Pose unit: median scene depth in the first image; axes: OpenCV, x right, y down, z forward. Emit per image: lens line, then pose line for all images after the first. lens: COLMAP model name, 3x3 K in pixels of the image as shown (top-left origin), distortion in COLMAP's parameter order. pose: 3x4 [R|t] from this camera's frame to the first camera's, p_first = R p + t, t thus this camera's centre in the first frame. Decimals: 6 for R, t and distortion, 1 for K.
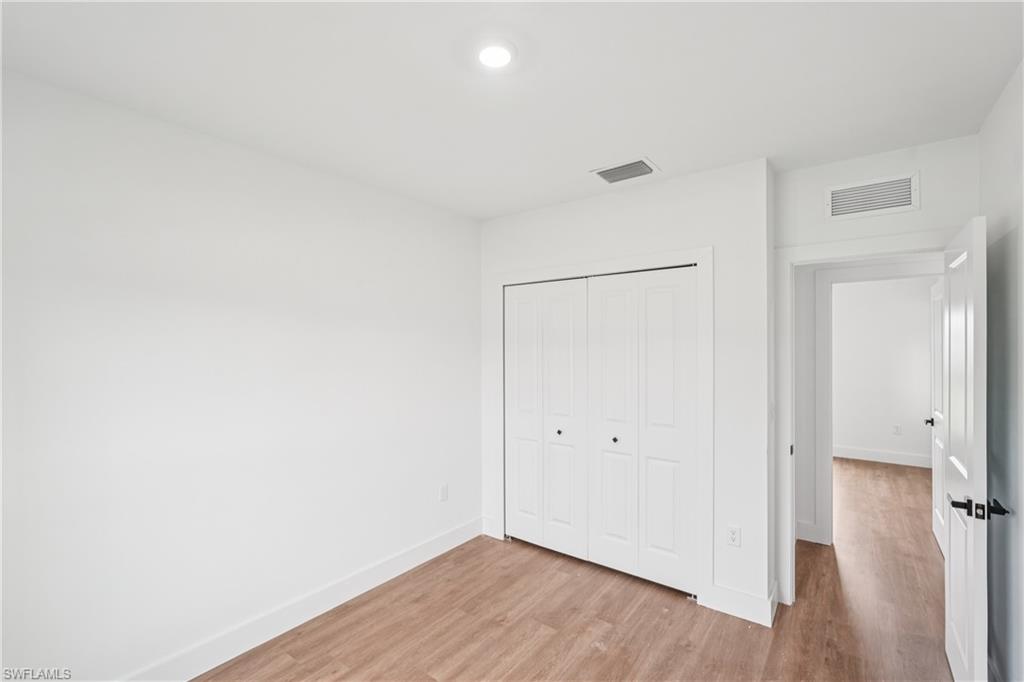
lens RADIAL K [[454.1, 0, 511.8], [0, 454.1, 344.0], [0, 0, 1]] dist [-0.002049, 0.000027]
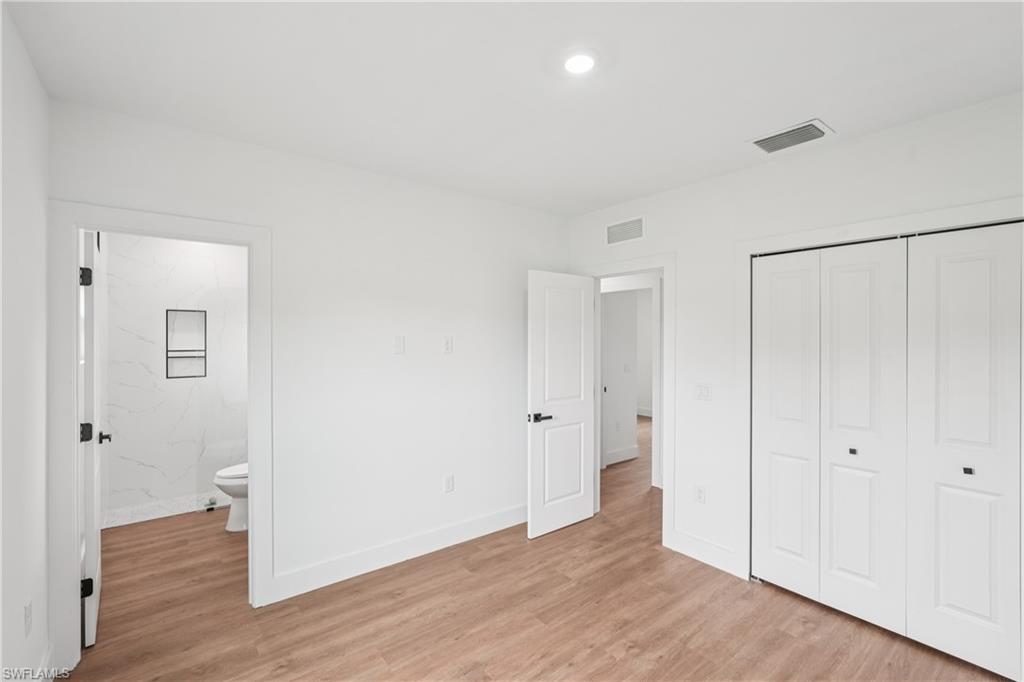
lens RADIAL K [[418.4, 0, 513.5], [0, 418.4, 336.0], [0, 0, 1]] dist [0.000324, 0.000105]
pose [[0.980442, 0.004296, -0.196760, -0.182294], [-0.002800, 0.999965, 0.007880, 0.003081], [0.196787, -0.007175, 0.980420, 0.142111]]
